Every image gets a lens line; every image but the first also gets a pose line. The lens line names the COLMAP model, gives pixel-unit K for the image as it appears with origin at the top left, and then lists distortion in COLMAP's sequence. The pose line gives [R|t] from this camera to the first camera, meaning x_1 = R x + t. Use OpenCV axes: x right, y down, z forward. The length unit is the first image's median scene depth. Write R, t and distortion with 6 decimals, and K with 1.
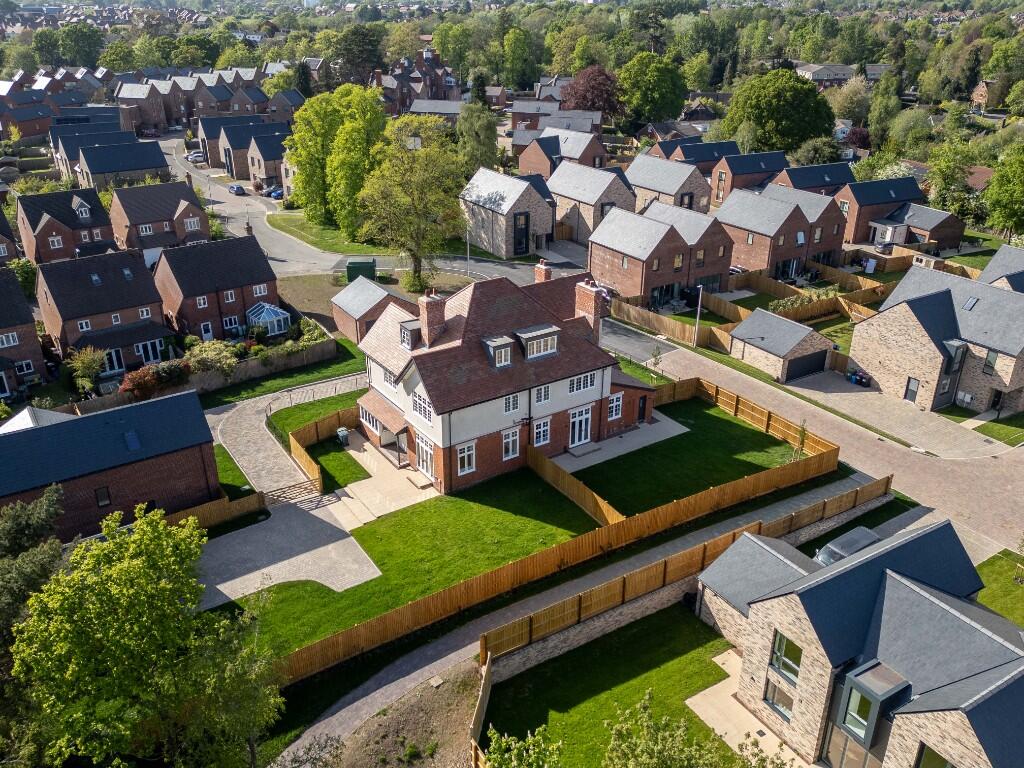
lens RADIAL K [[819.3, 0, 511.4], [0, 819.3, 383.3], [0, 0, 1]] dist [0.059974, -0.000273]
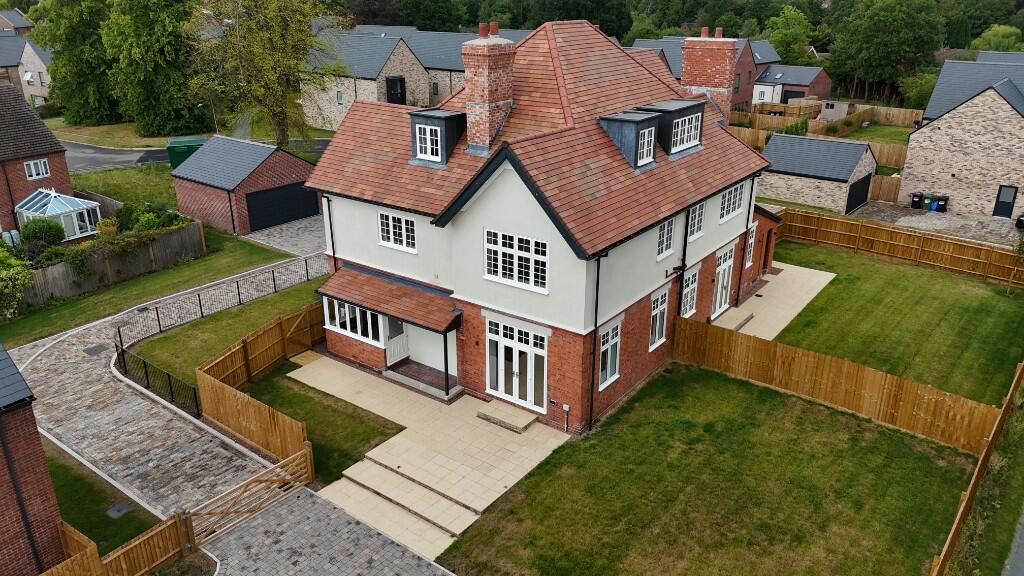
lens RADIAL K [[747.8, 0, 512.0], [0, 747.8, 288.0], [0, 0, 1]] dist [0.098335, -0.131802]
pose [[0.943143, -0.127061, 0.307143, -0.228175], [0.144917, 0.988791, -0.035946, 0.056030], [-0.299132, 0.078412, 0.950984, 0.544509]]
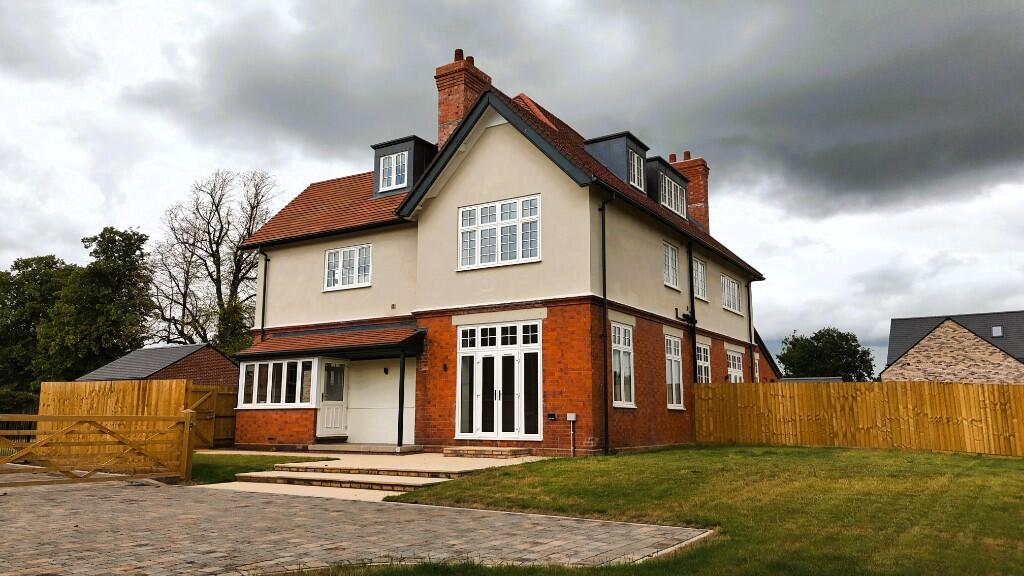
lens RADIAL K [[747.8, 0, 512.0], [0, 747.8, 288.0], [0, 0, 1]] dist [0.098335, -0.131802]
pose [[0.915453, 0.063184, 0.397433, -0.223209], [0.174365, 0.827800, -0.533240, 0.220904], [-0.362687, 0.557454, 0.746795, 0.693291]]
